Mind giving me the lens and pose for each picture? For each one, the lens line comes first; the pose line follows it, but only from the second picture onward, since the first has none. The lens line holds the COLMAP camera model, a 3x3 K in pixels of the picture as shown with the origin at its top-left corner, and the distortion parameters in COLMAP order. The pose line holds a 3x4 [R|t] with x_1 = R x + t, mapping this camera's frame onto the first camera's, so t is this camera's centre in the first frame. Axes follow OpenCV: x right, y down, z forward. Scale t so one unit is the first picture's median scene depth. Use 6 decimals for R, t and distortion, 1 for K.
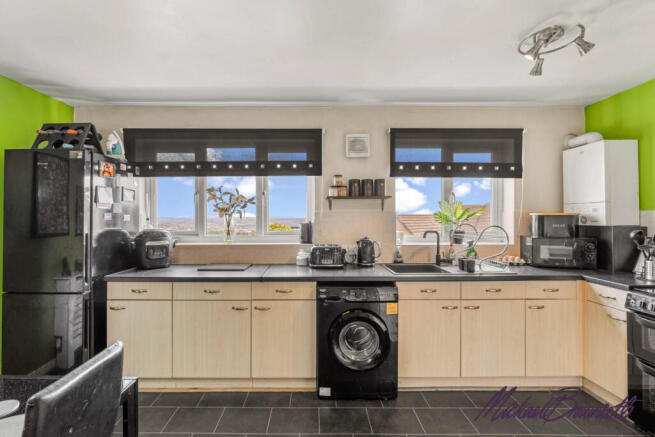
lens RADIAL K [[287.4, 0, 312.2], [0, 287.4, 217.9], [0, 0, 1]] dist [0.001383, 0.000125]
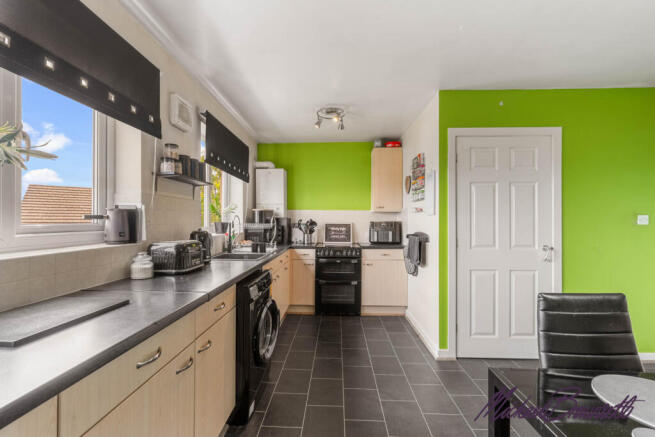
lens RADIAL K [[285.4, 0, 315.6], [0, 285.4, 220.0], [0, 0, 1]] dist [0.000574, 0.000093]
pose [[0.064623, 0.006528, 0.997888, -0.608621], [-0.000822, 0.999979, -0.006489, 0.046071], [-0.997909, -0.000401, 0.064627, 0.597425]]
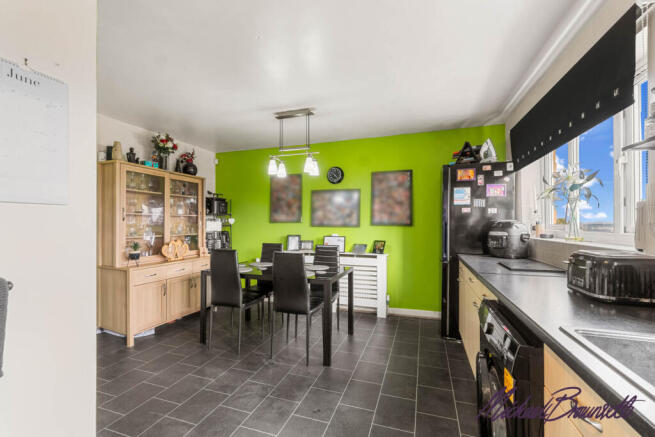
lens RADIAL K [[285.4, 0, 315.6], [0, 285.4, 220.0], [0, 0, 1]] dist [0.000574, 0.000093]
pose [[-0.350957, -0.000186, -0.936391, 0.626659], [0.004479, 0.999988, -0.001877, 0.033015], [0.936381, -0.004853, -0.350952, 0.673557]]
